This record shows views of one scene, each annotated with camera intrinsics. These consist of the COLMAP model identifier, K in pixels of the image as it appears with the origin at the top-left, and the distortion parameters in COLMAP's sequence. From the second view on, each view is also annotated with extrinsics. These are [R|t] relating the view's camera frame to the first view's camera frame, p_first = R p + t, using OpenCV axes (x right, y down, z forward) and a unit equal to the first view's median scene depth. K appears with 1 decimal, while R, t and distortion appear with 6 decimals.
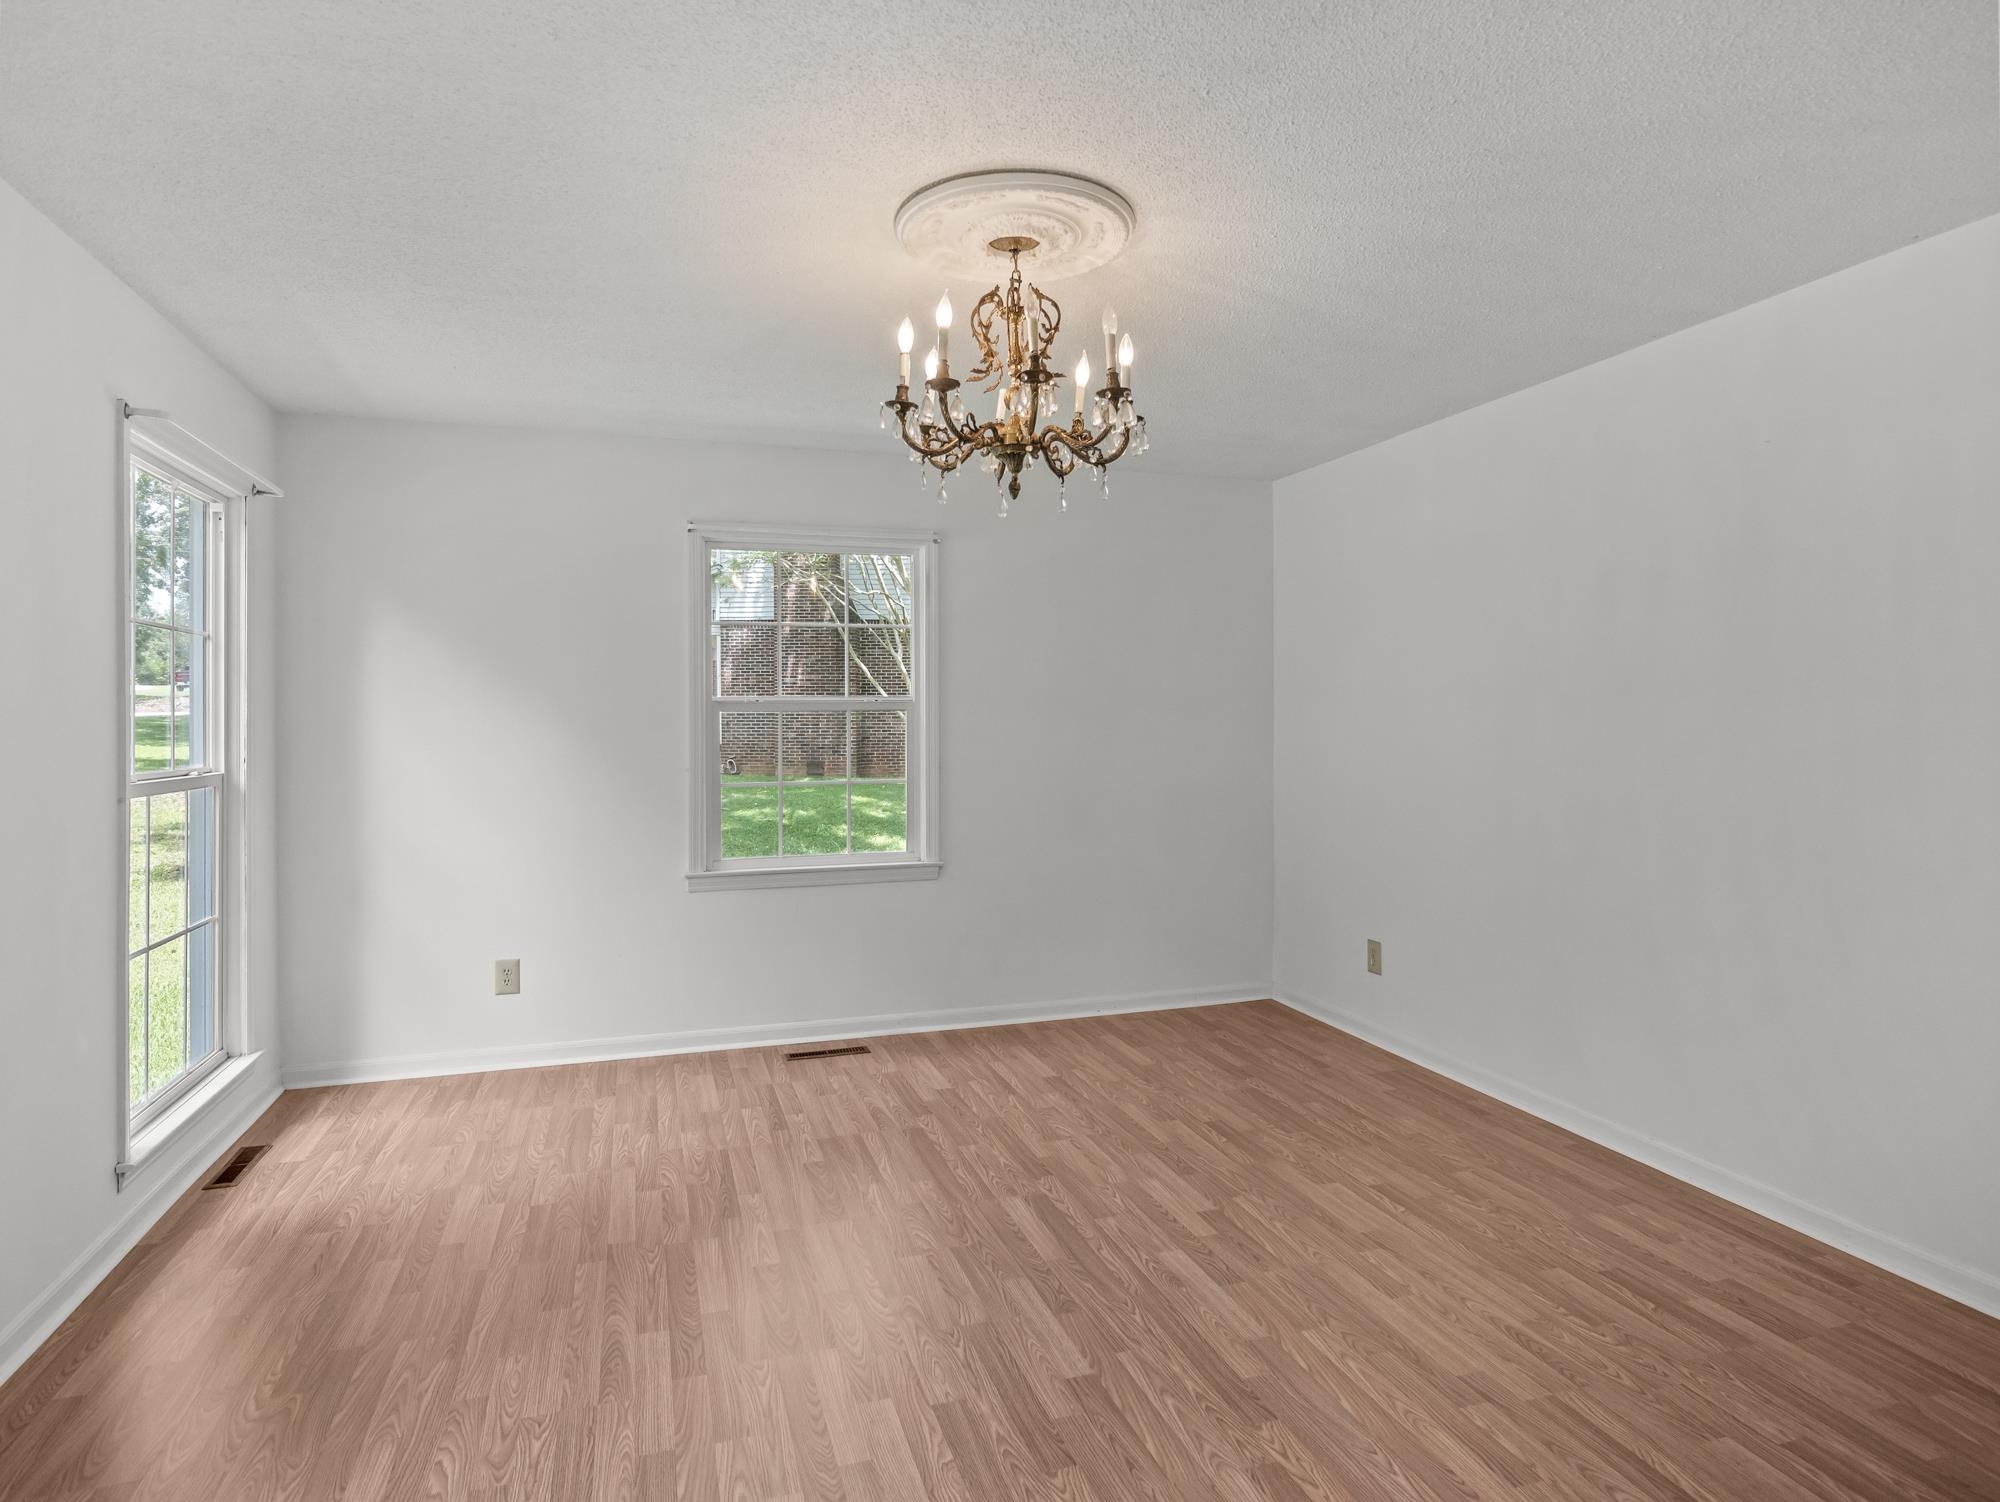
lens RADIAL K [[1143.1, 0, 993.3], [0, 1143.1, 736.1], [0, 0, 1]] dist [-0.005825, -0.000555]
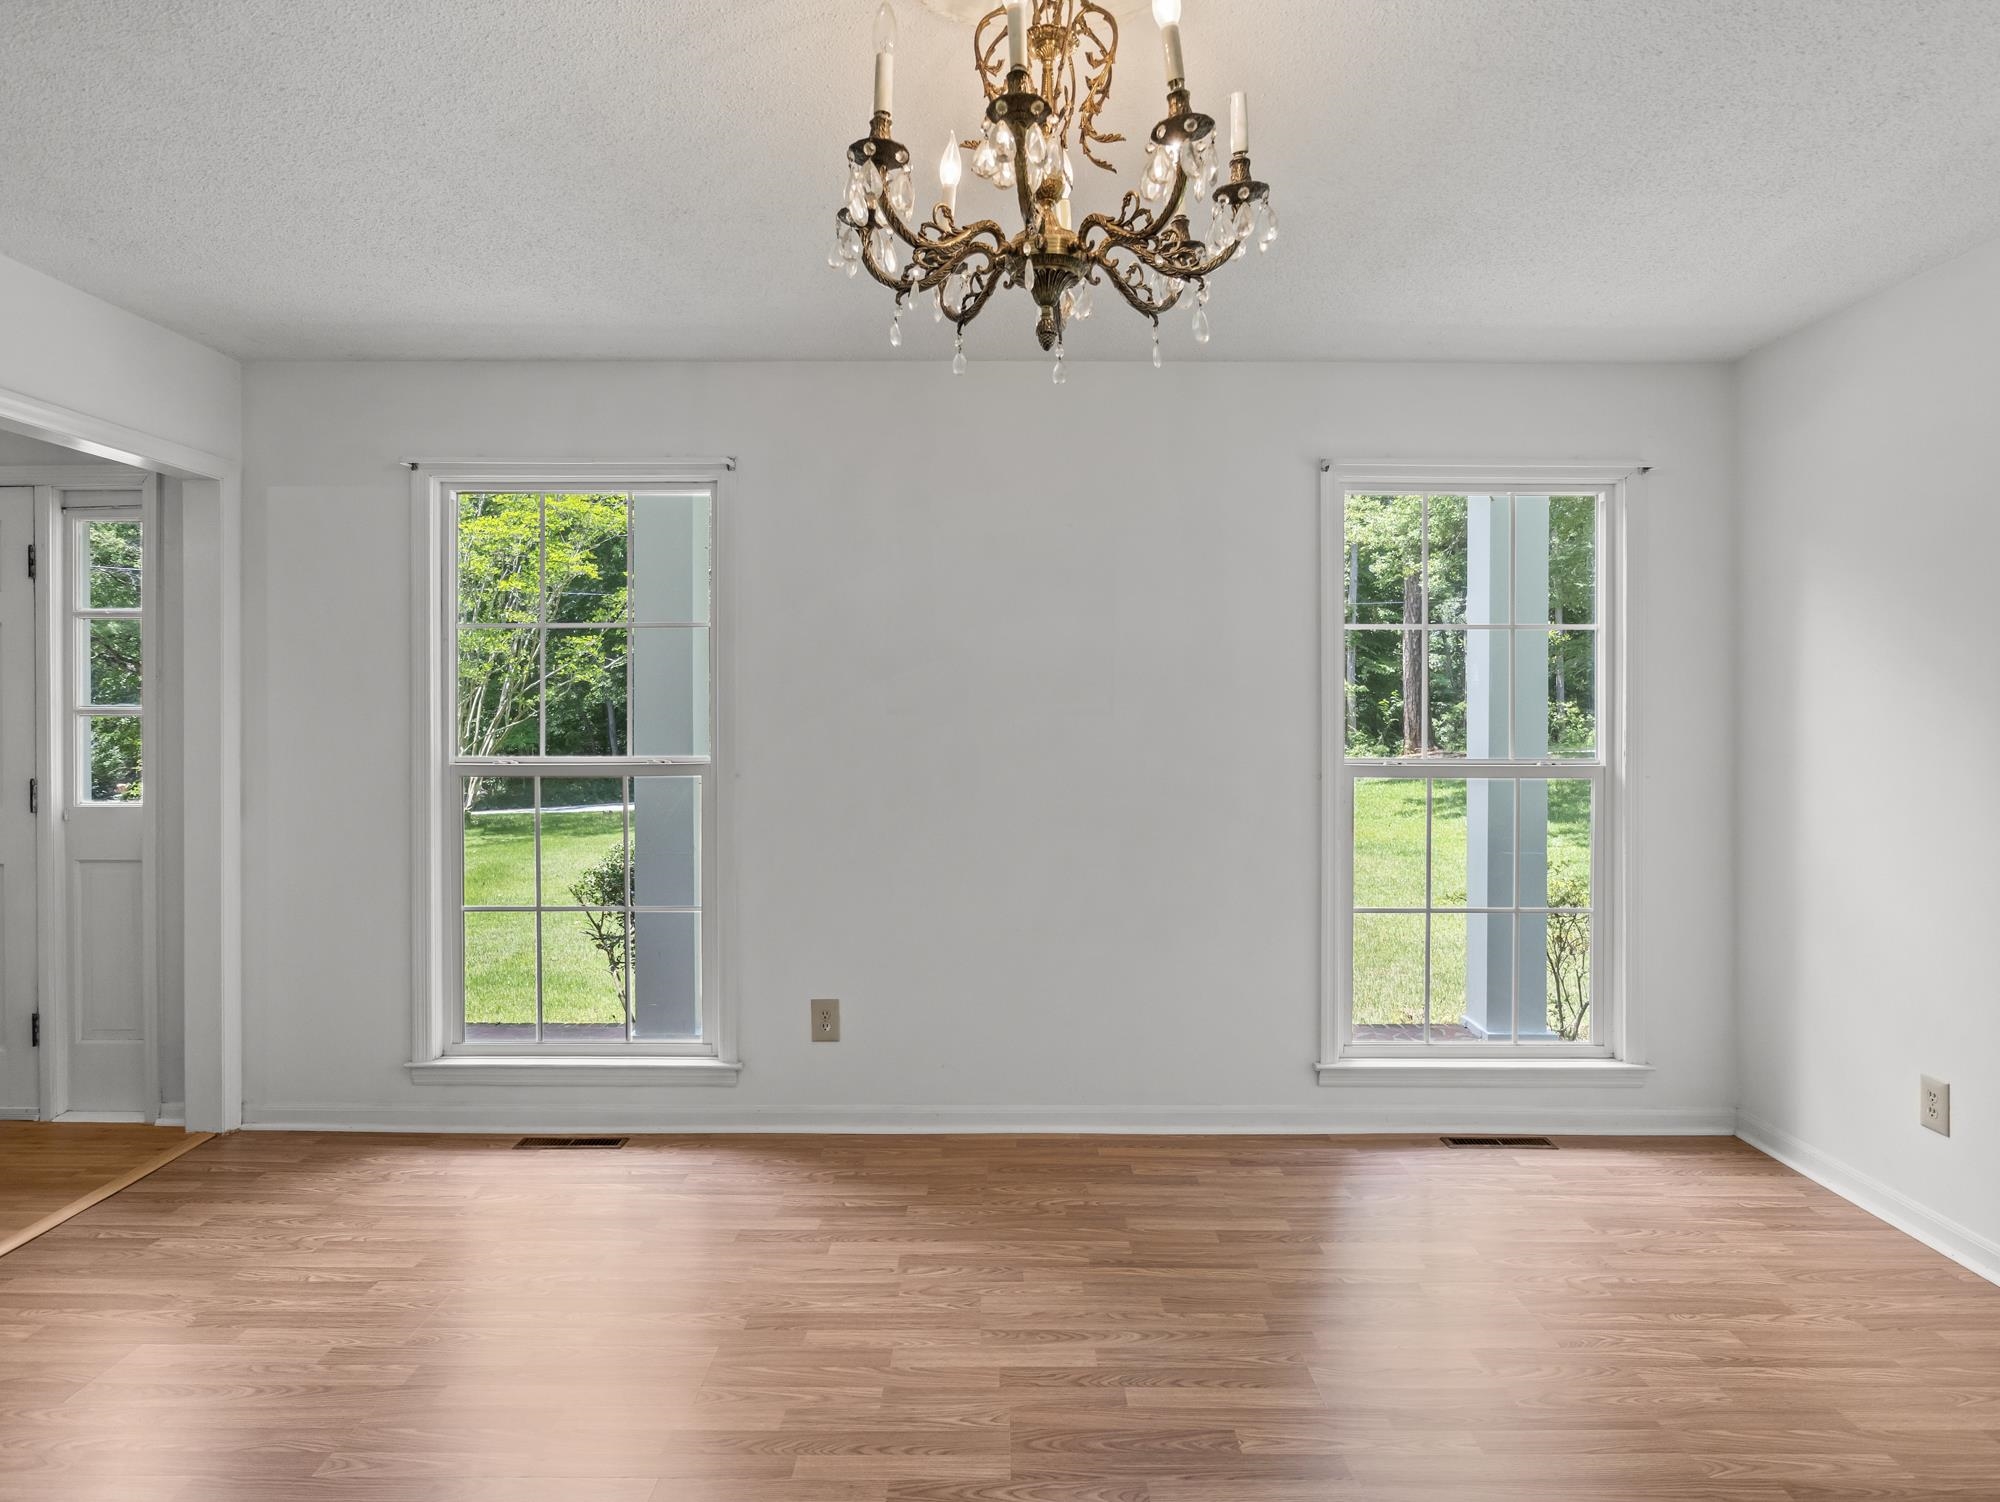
lens RADIAL K [[1171.6, 0, 994.1], [0, 1171.6, 707.6], [0, 0, 1]] dist [-0.000300, -0.001843]
pose [[-0.301843, 0.018703, -0.953174, 0.448902], [-0.006762, 0.999740, 0.021758, -0.036240], [0.953334, 0.013013, -0.301638, 0.806677]]
